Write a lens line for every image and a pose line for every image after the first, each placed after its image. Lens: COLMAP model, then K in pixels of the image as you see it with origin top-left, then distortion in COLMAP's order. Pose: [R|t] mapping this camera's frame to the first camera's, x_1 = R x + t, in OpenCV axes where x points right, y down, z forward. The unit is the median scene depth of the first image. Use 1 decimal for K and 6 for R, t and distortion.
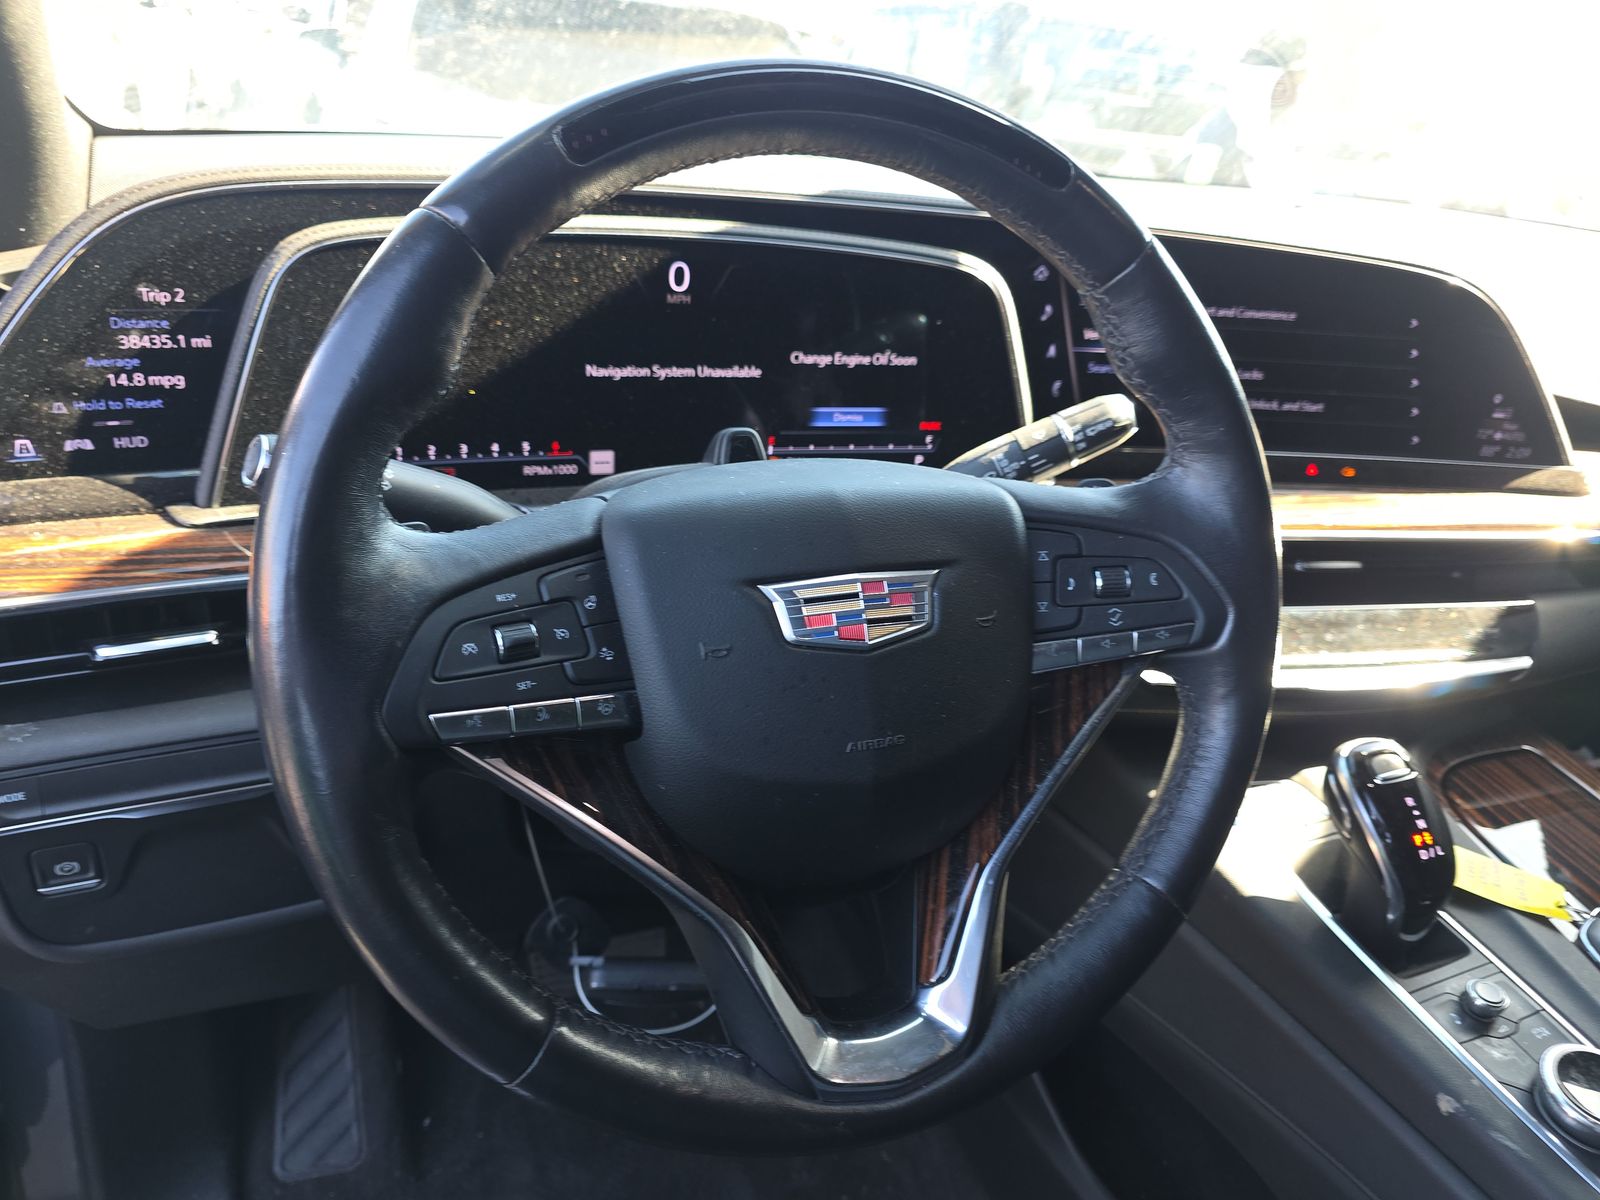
lens RADIAL K [[1100.2, 0, 803.4], [0, 1100.2, 612.1], [0, 0, 1]] dist [0.056541, -0.077156]
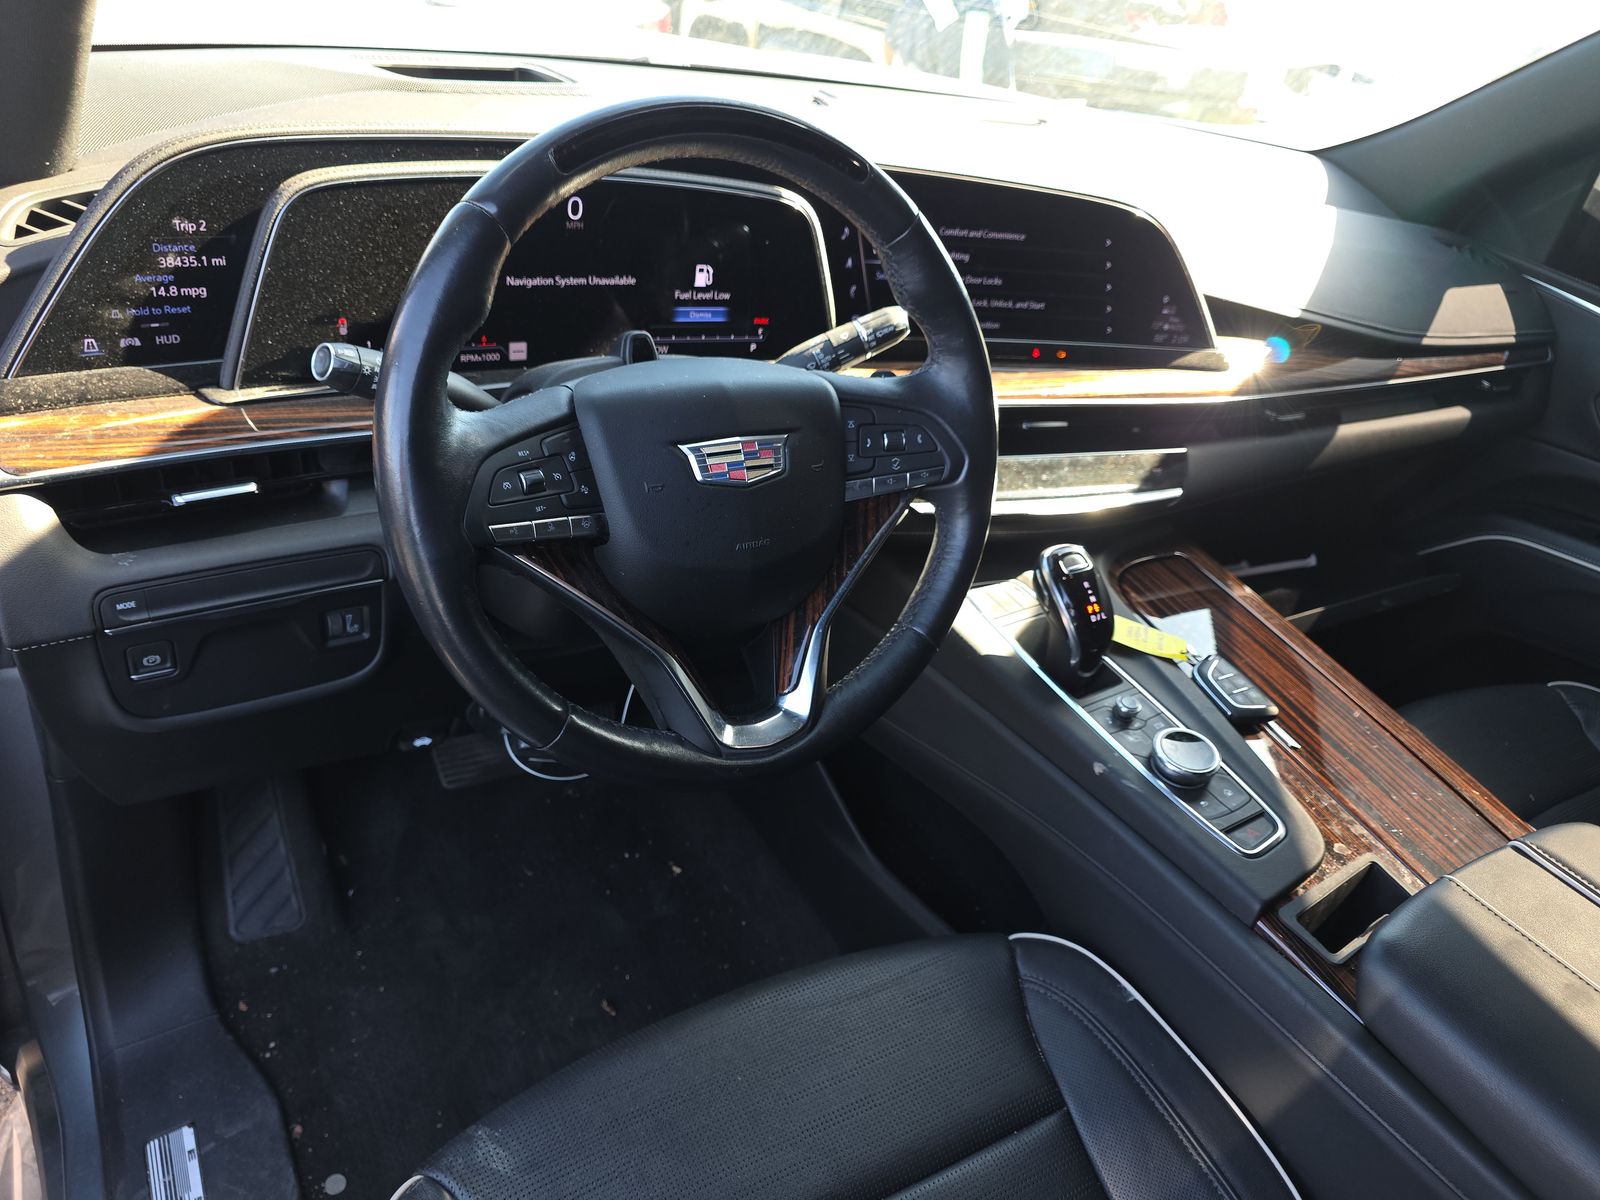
lens RADIAL K [[1075.7, 0, 789.7], [0, 1075.7, 599.8], [0, 0, 1]] dist [0.063685, -0.066522]
pose [[0.984660, -0.037515, 0.170401, -0.112243], [0.016660, 0.992365, 0.122205, 0.006491], [-0.173685, -0.117492, 0.977767, -0.412818]]
